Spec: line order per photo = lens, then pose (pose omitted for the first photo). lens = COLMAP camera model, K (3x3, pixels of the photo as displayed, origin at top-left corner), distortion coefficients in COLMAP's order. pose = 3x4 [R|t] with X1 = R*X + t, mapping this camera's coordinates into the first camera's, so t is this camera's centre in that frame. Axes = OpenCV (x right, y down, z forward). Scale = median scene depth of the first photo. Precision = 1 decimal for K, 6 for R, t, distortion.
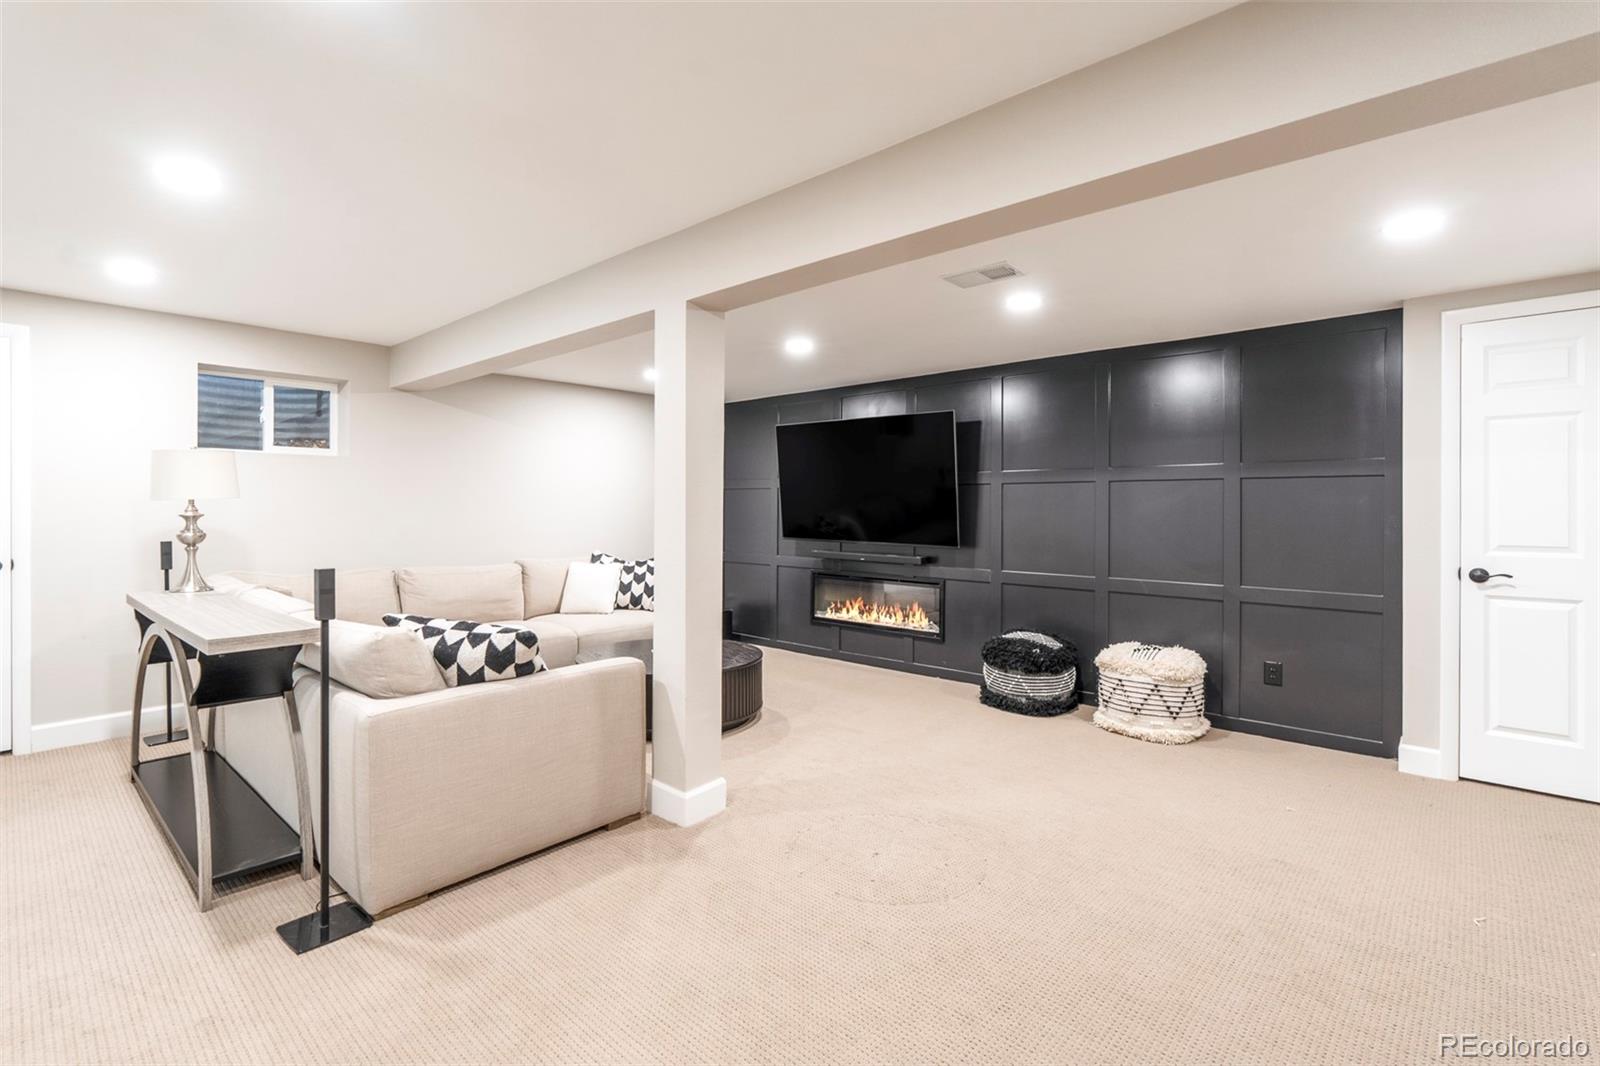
lens RADIAL K [[727.0, 0, 799.3], [0, 727.0, 511.7], [0, 0, 1]] dist [0.000527, 0.000102]
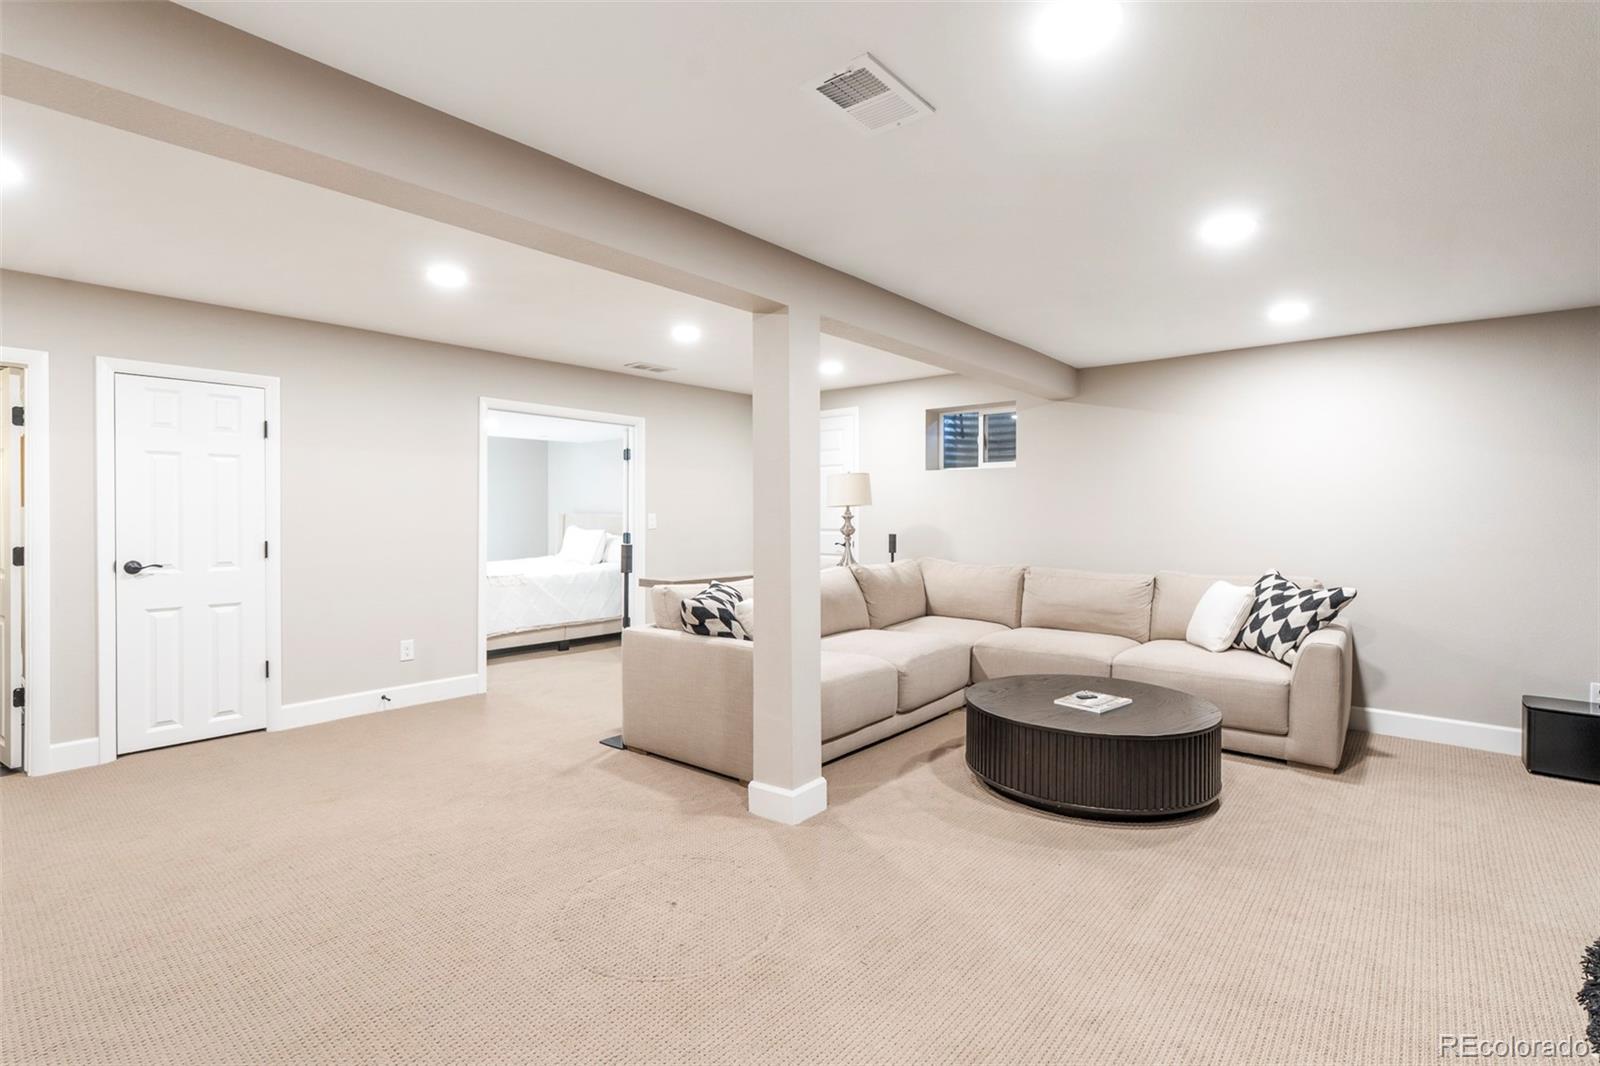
lens RADIAL K [[756.5, 0, 800.0], [0, 756.5, 533.0], [0, 0, 1]] dist [0.000112, 0.000050]
pose [[0.031769, 0.024035, -0.999206, 0.604423], [-0.003702, 0.999707, 0.023929, 0.001836], [0.999488, 0.002939, 0.031848, 0.672270]]
